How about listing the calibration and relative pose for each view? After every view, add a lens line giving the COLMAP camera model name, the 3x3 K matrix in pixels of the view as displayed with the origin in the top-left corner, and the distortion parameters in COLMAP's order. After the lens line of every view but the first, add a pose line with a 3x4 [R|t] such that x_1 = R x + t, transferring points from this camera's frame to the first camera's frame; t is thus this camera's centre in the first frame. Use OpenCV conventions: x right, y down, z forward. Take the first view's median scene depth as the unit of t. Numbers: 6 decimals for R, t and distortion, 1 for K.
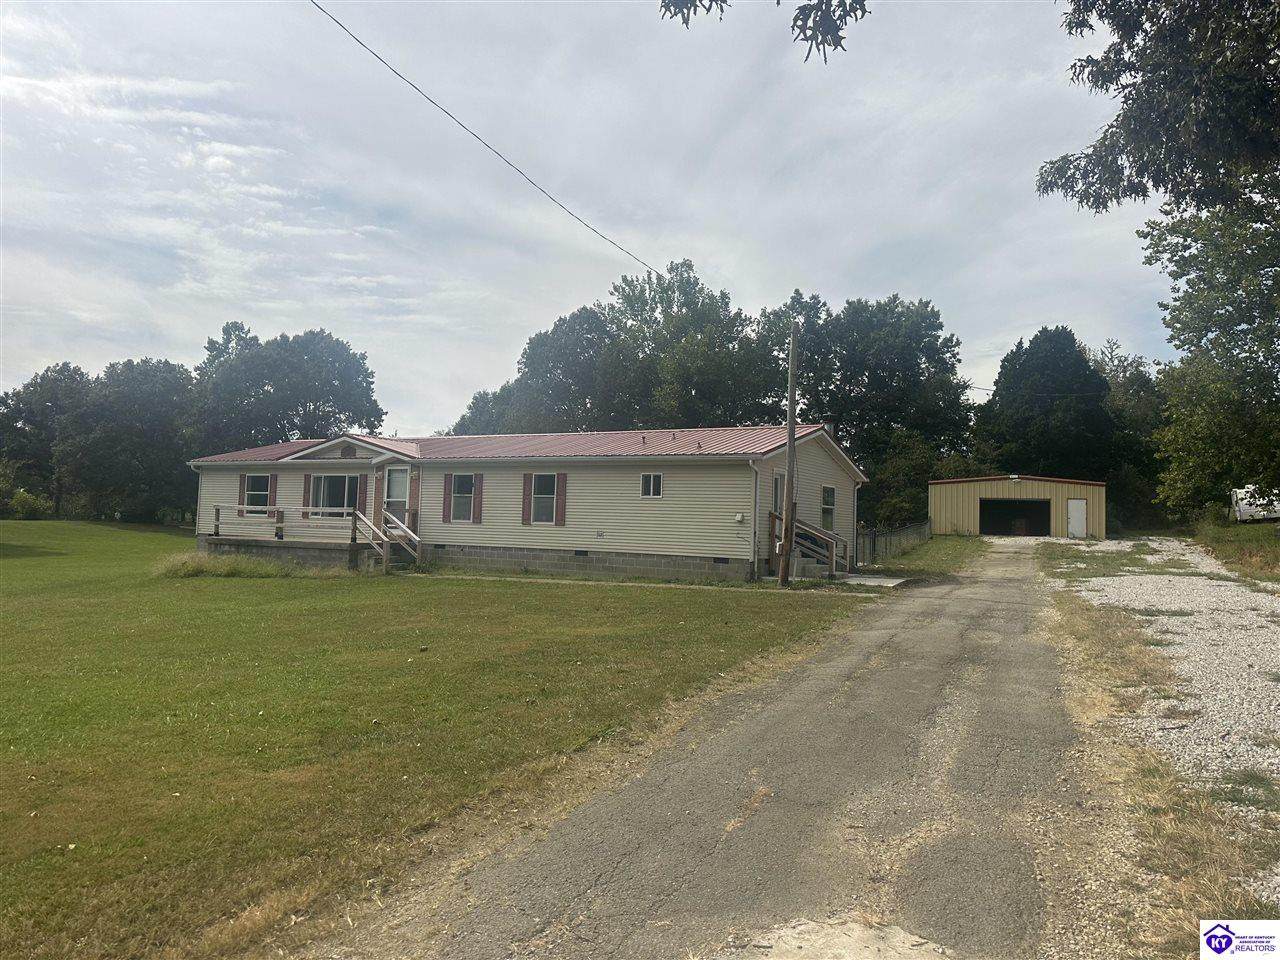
lens RADIAL K [[893.2, 0, 640.0], [0, 893.2, 480.0], [0, 0, 1]] dist [0.072995, -0.069680]
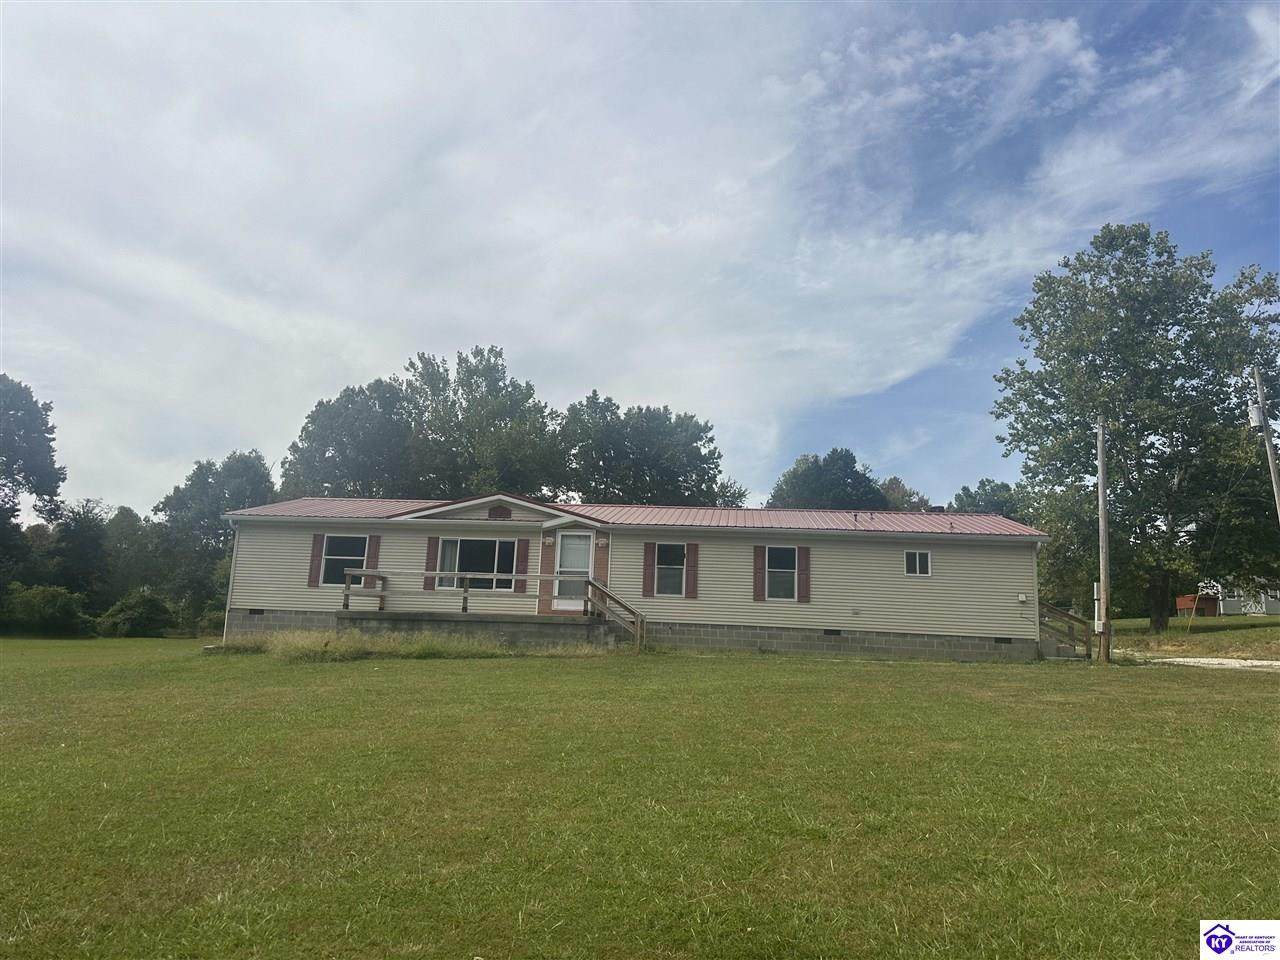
lens RADIAL K [[893.2, 0, 640.0], [0, 893.2, 480.0], [0, 0, 1]] dist [0.072995, -0.069680]
pose [[0.918347, 0.078239, 0.387966, -0.538400], [-0.034186, 0.992283, -0.119186, 0.035541], [-0.394297, 0.096191, 0.913935, 0.165146]]
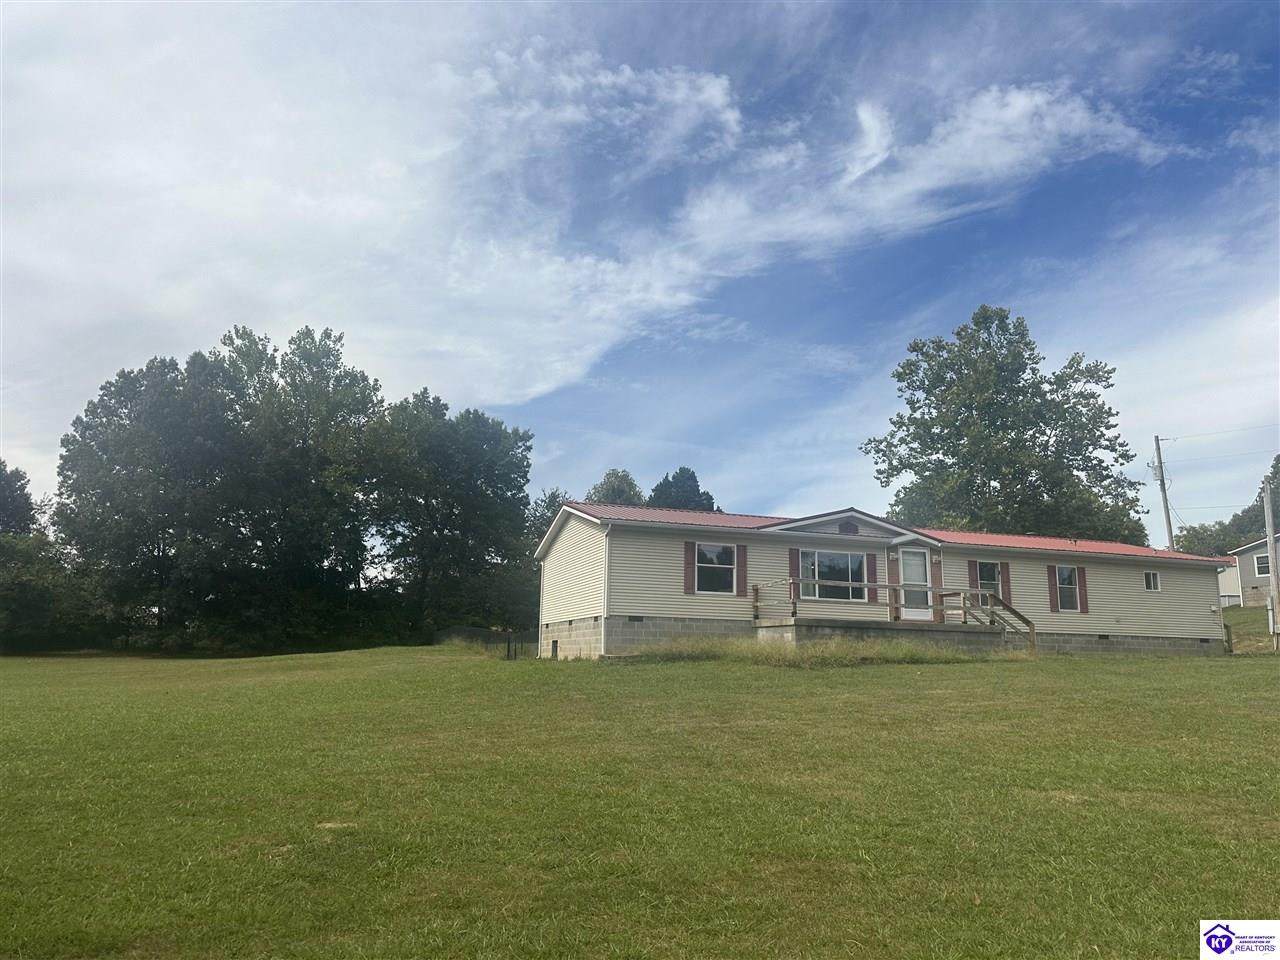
lens RADIAL K [[897.4, 0, 635.2], [0, 897.4, 553.5], [0, 0, 1]] dist [0.046914, -0.075386]
pose [[0.694592, 0.072043, 0.715787, -1.133536], [-0.039590, 0.997293, -0.061959, 0.059912], [-0.718313, 0.014698, 0.695564, 0.524999]]
